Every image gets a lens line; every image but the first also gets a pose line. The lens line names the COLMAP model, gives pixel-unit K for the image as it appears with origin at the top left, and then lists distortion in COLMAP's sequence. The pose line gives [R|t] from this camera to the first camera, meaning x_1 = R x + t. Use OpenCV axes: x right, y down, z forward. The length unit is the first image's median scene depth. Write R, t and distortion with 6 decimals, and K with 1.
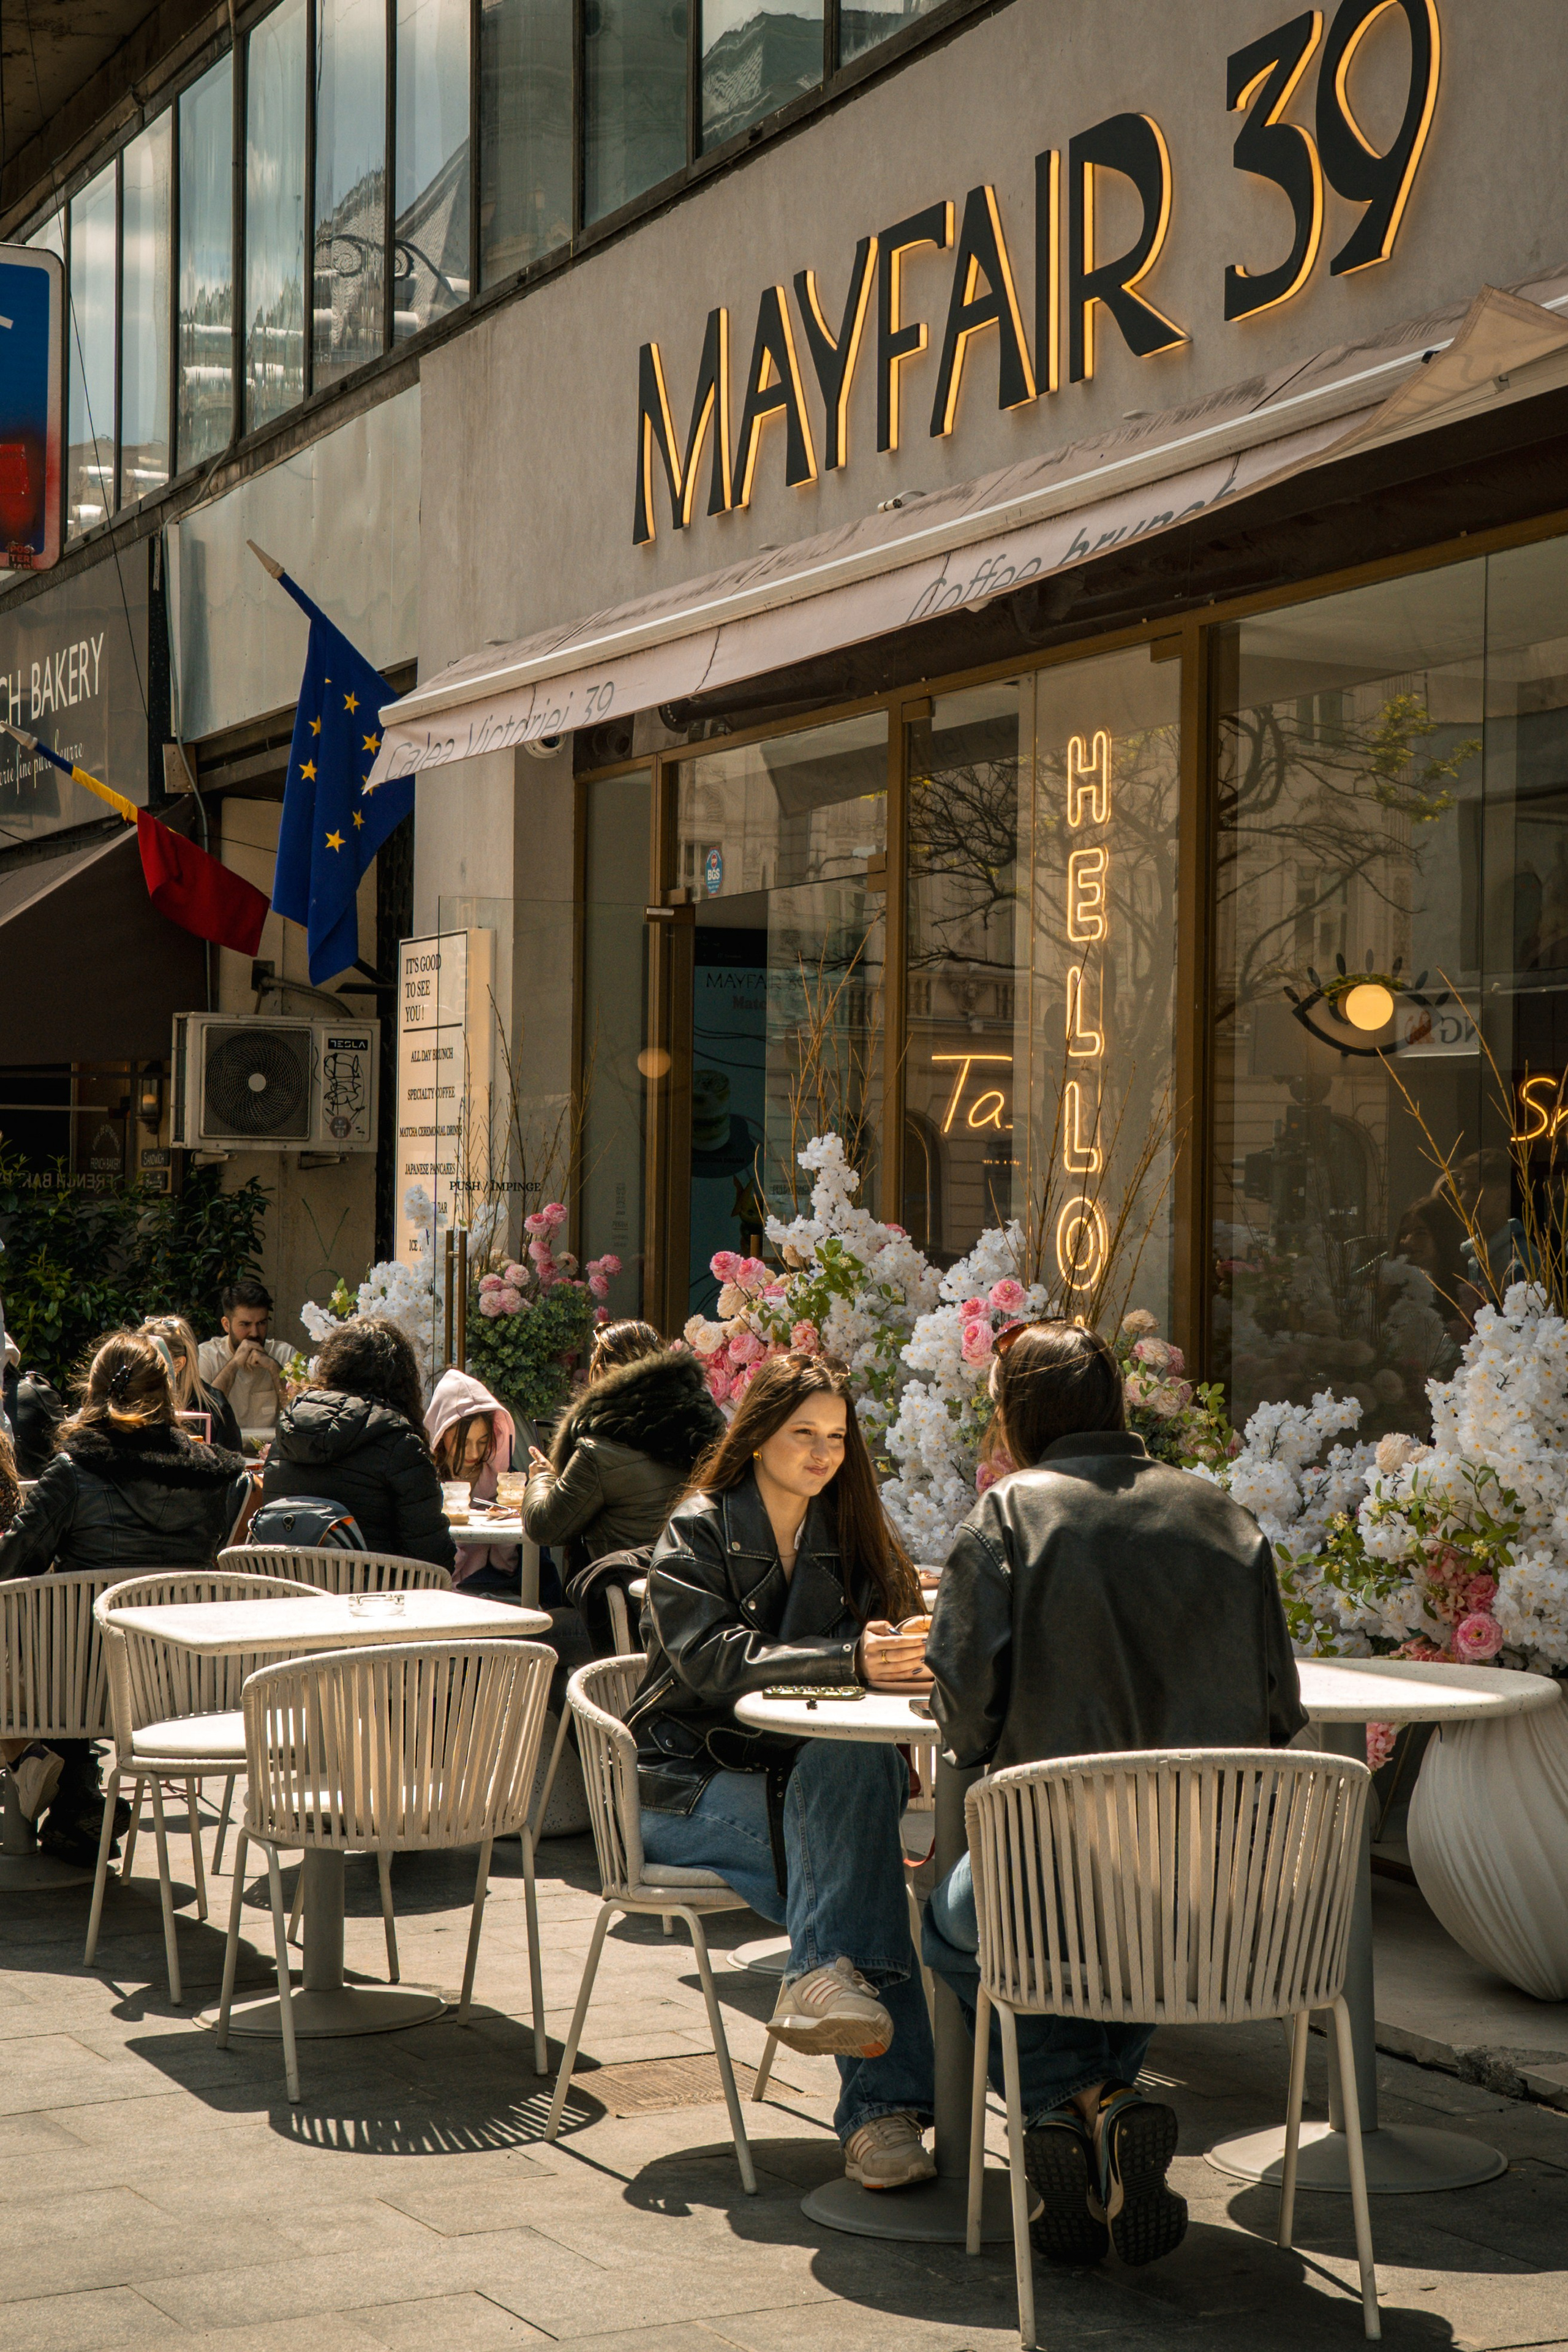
lens RADIAL K [[3594.4, 0, 787.9], [0, 3594.4, 1032.2], [0, 0, 1]] dist [0.131390, 0.045694]
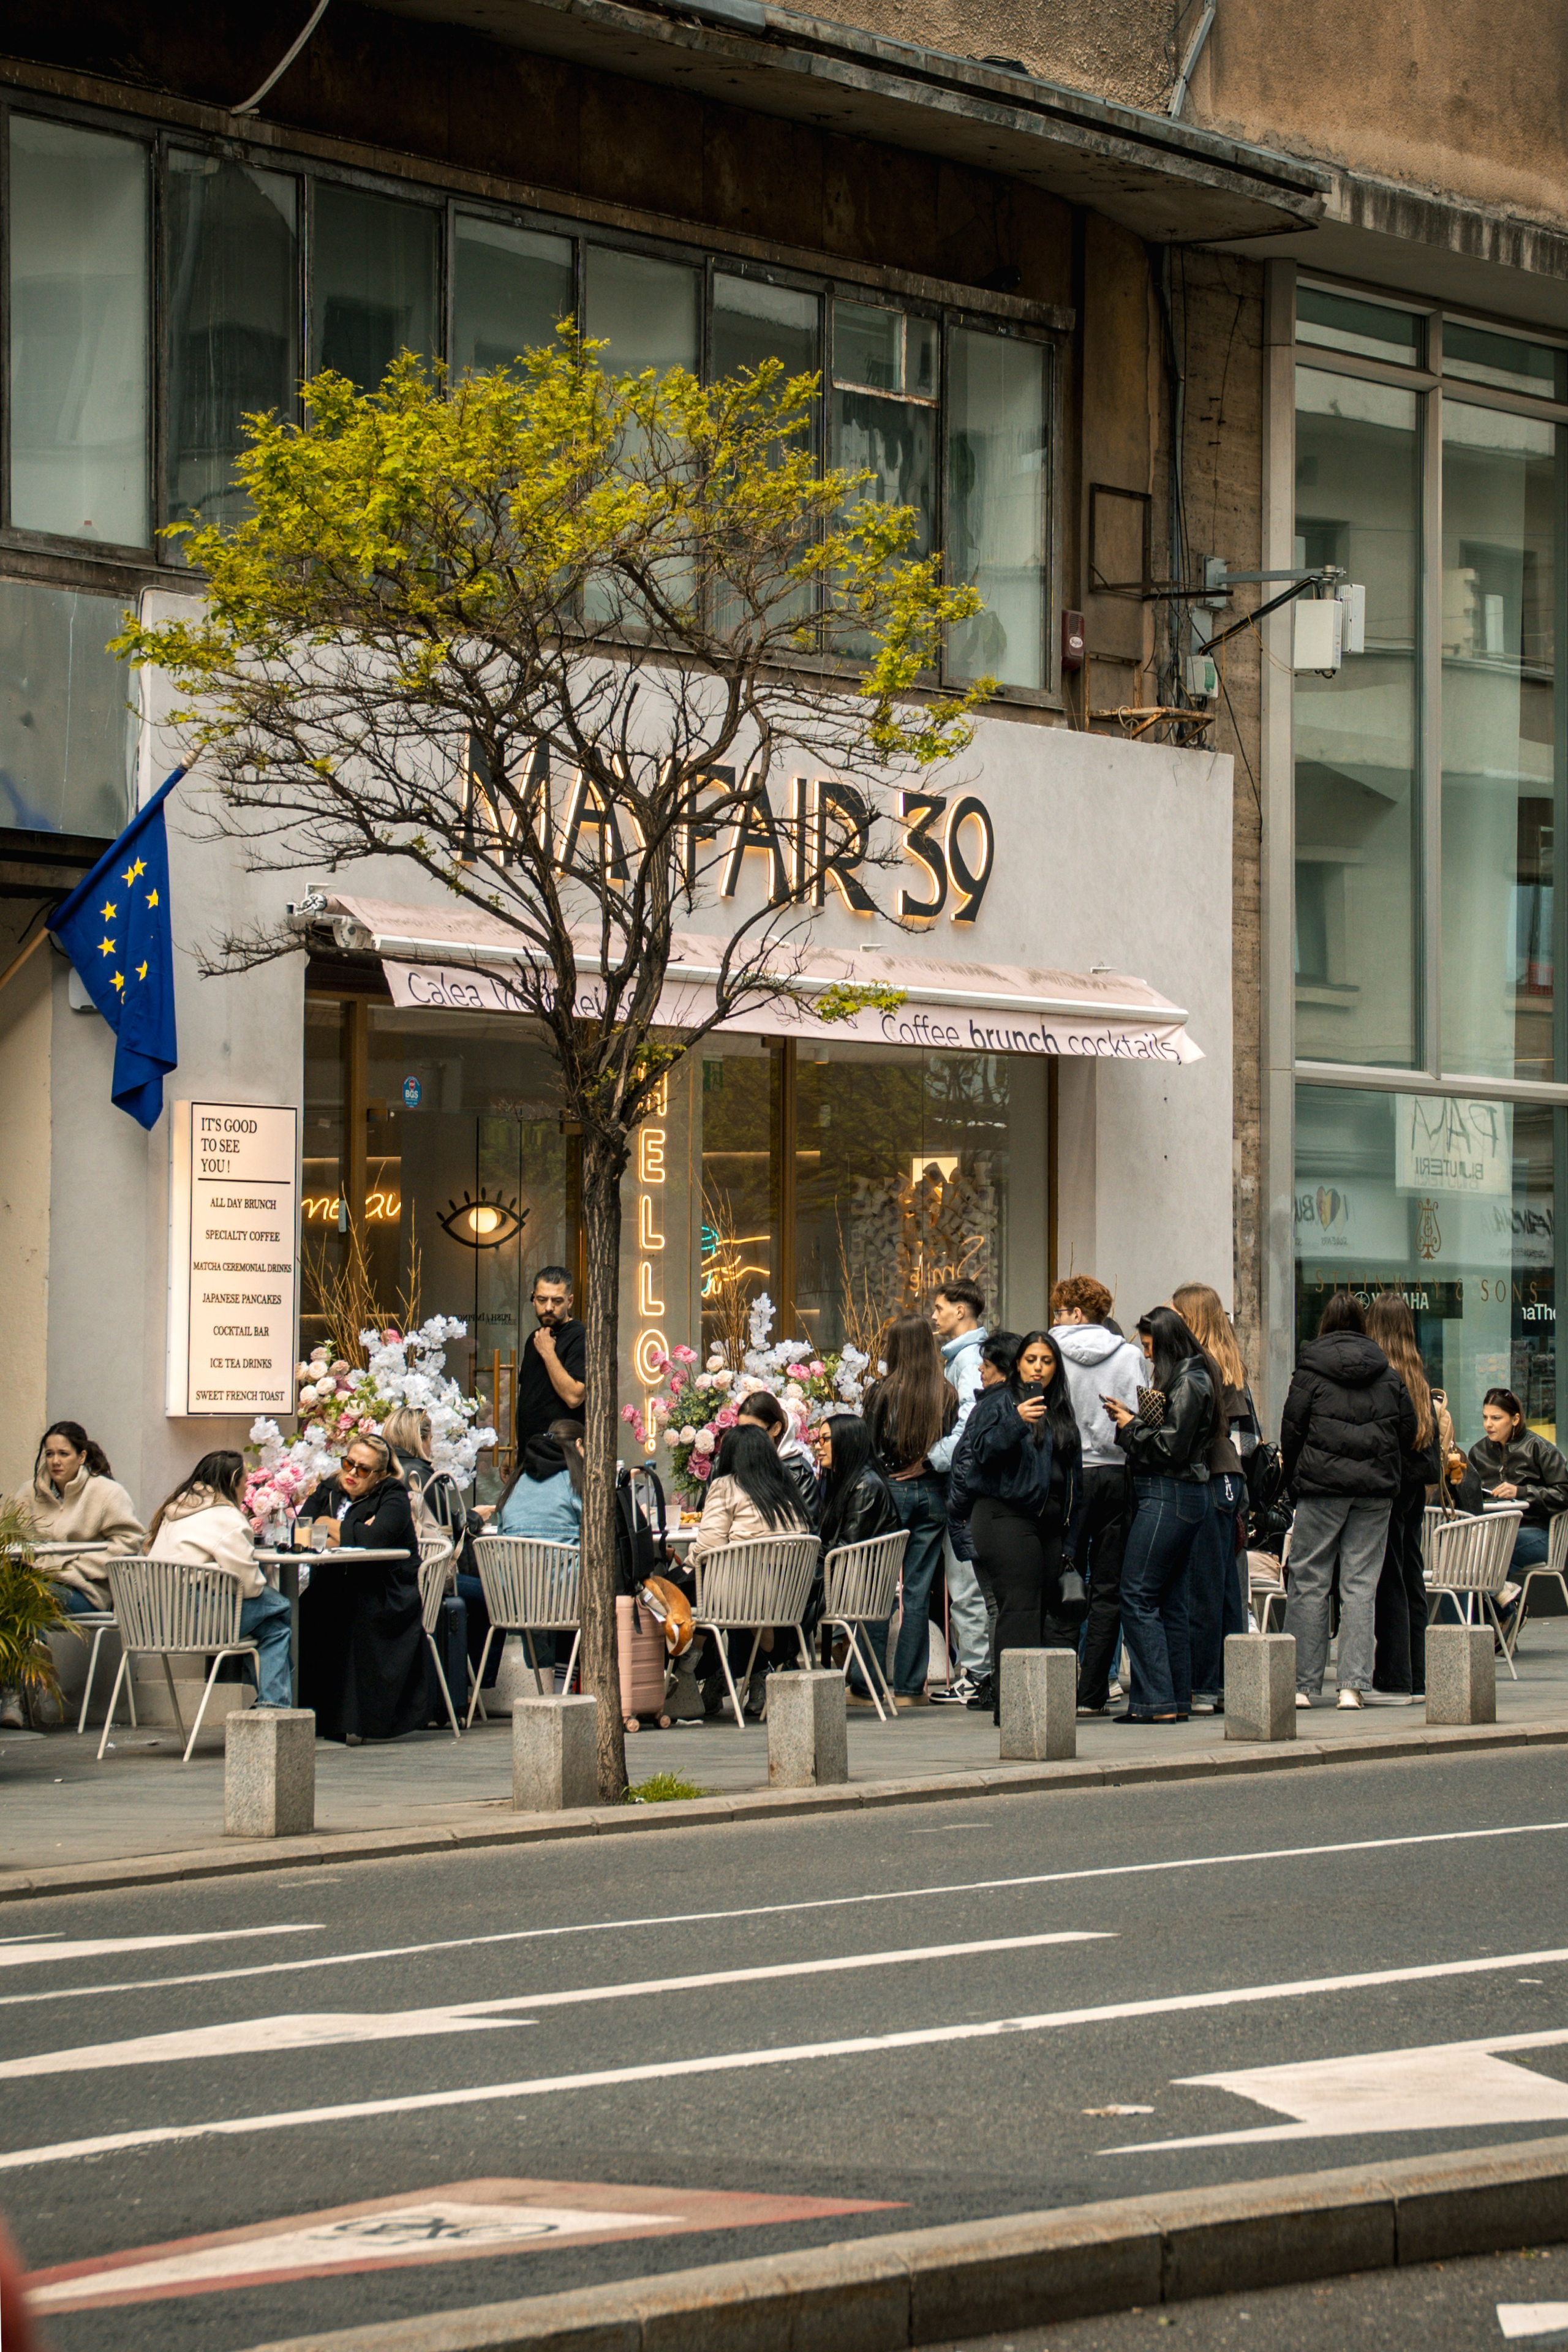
lens RADIAL K [[9326.0, 0, 791.8], [0, 9326.0, 1065.7], [0, 0, 1]] dist [2.435760, -0.627831]
pose [[-0.569625, 0.035817, 0.821124, -3.642130], [-0.014696, 0.998446, -0.053747, 0.159048], [-0.821773, -0.042683, -0.568213, 3.487147]]
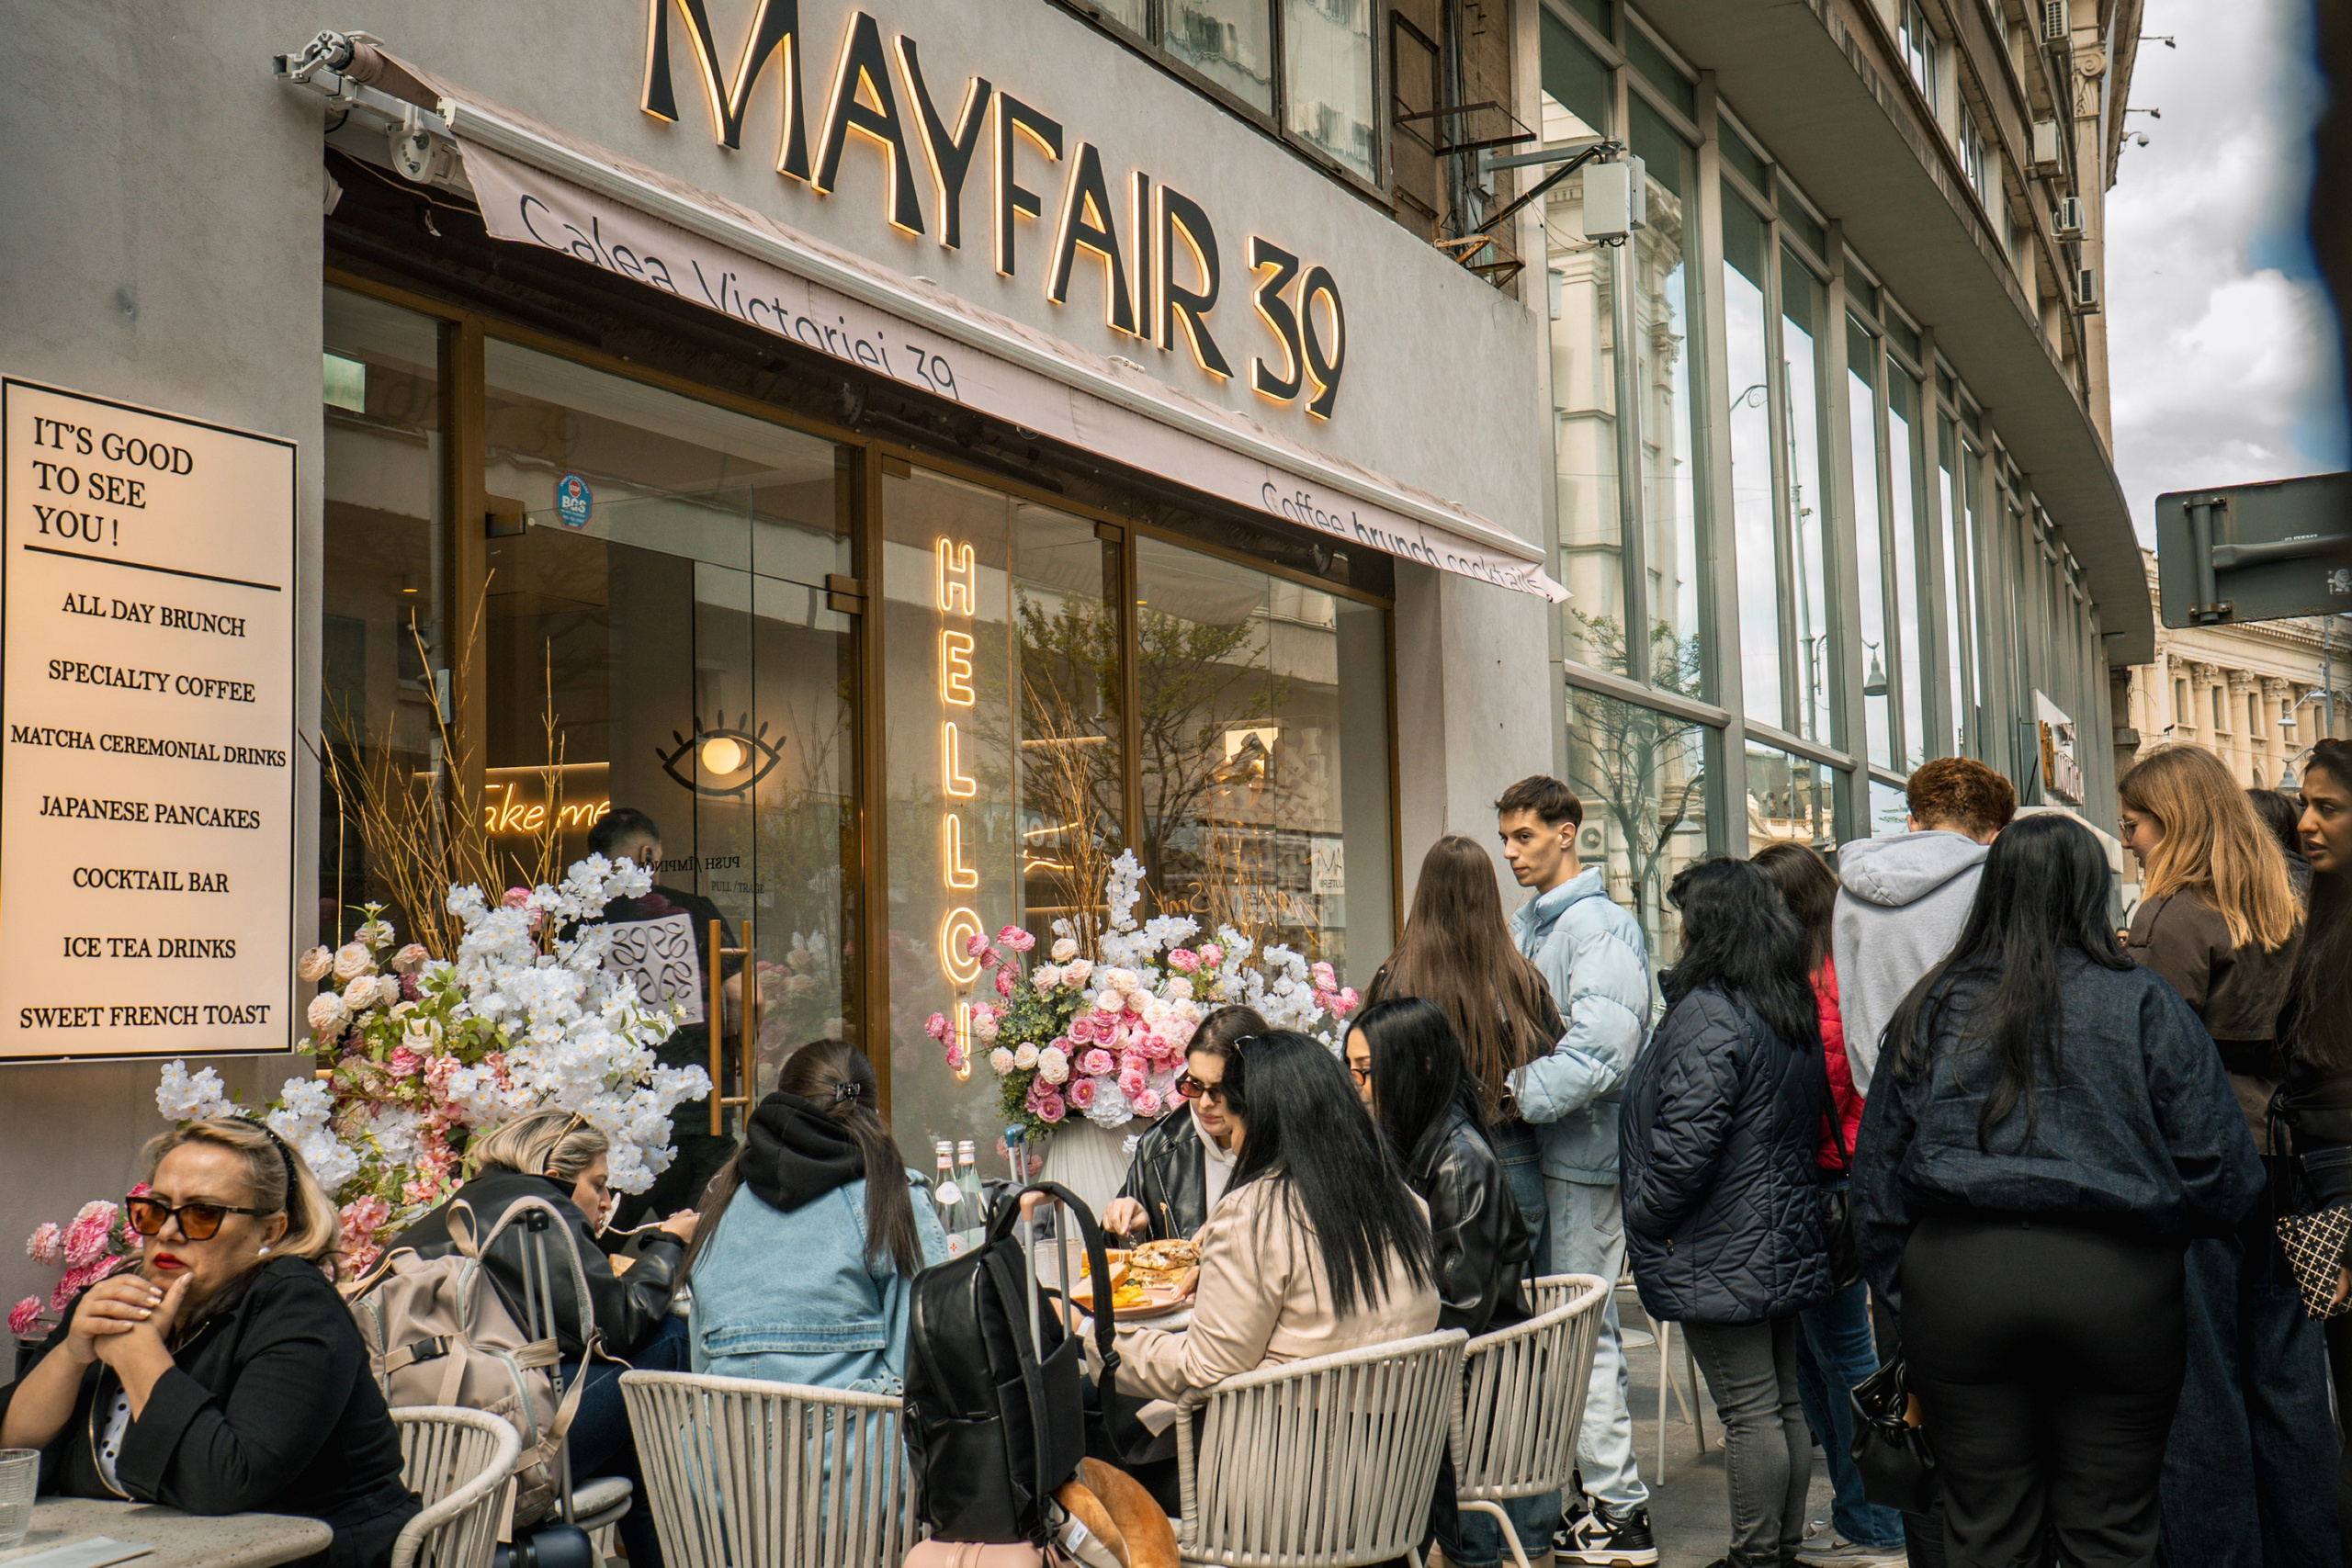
lens RADIAL K [[2848.9, 0, 1163.7], [0, 2848.9, 768.3], [0, 0, 1]] dist [0.082747, 0.064995]
pose [[-0.638157, 0.084689, 0.765234, -0.719283], [0.012358, 0.994930, -0.099804, 0.096352], [-0.769807, -0.054234, -0.635968, 1.563984]]
